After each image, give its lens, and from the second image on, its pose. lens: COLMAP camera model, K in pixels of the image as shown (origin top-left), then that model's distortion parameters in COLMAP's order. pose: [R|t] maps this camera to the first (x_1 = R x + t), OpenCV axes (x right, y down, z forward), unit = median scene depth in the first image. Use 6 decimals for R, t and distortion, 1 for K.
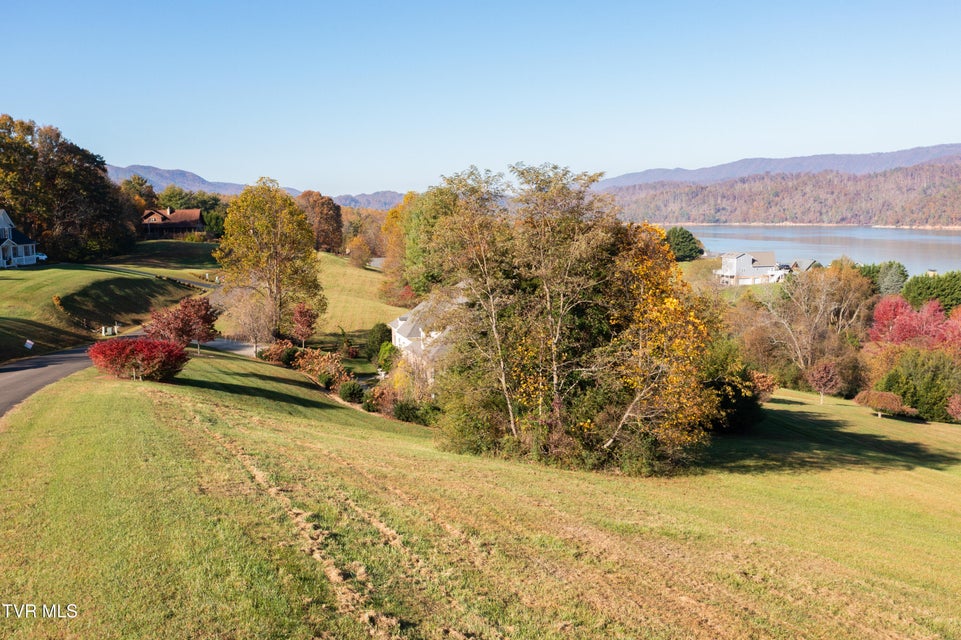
lens RADIAL K [[753.0, 0, 476.2], [0, 753.0, 353.1], [0, 0, 1]] dist [-0.002013, 0.002365]
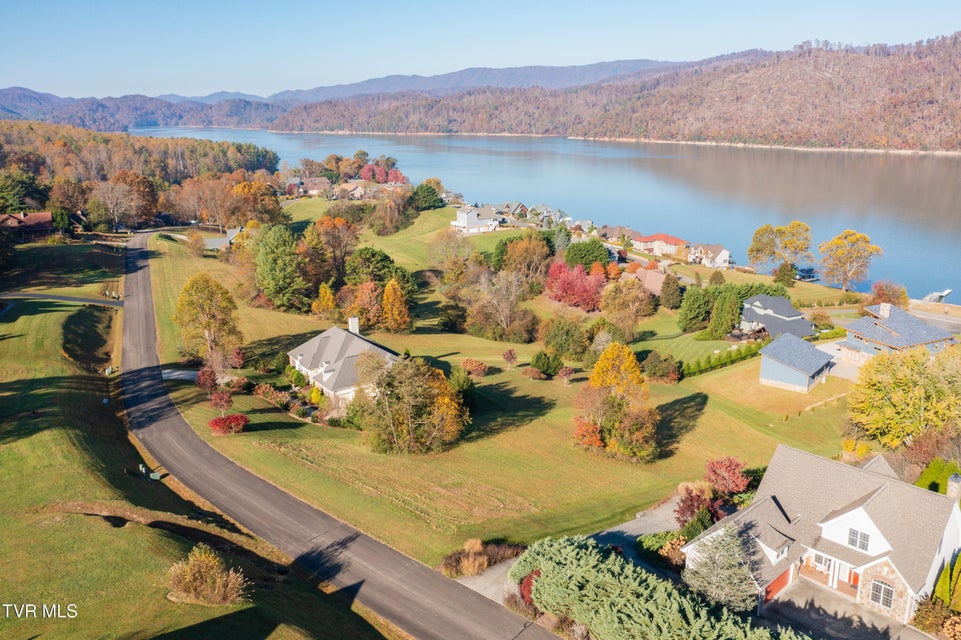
lens RADIAL K [[753.0, 0, 476.2], [0, 753.0, 353.1], [0, 0, 1]] dist [-0.002013, 0.002365]
pose [[0.942282, -0.110403, 0.316093, -0.055794], [0.043464, 0.976418, 0.211470, -0.086123], [-0.331986, -0.185526, 0.924860, -0.178736]]
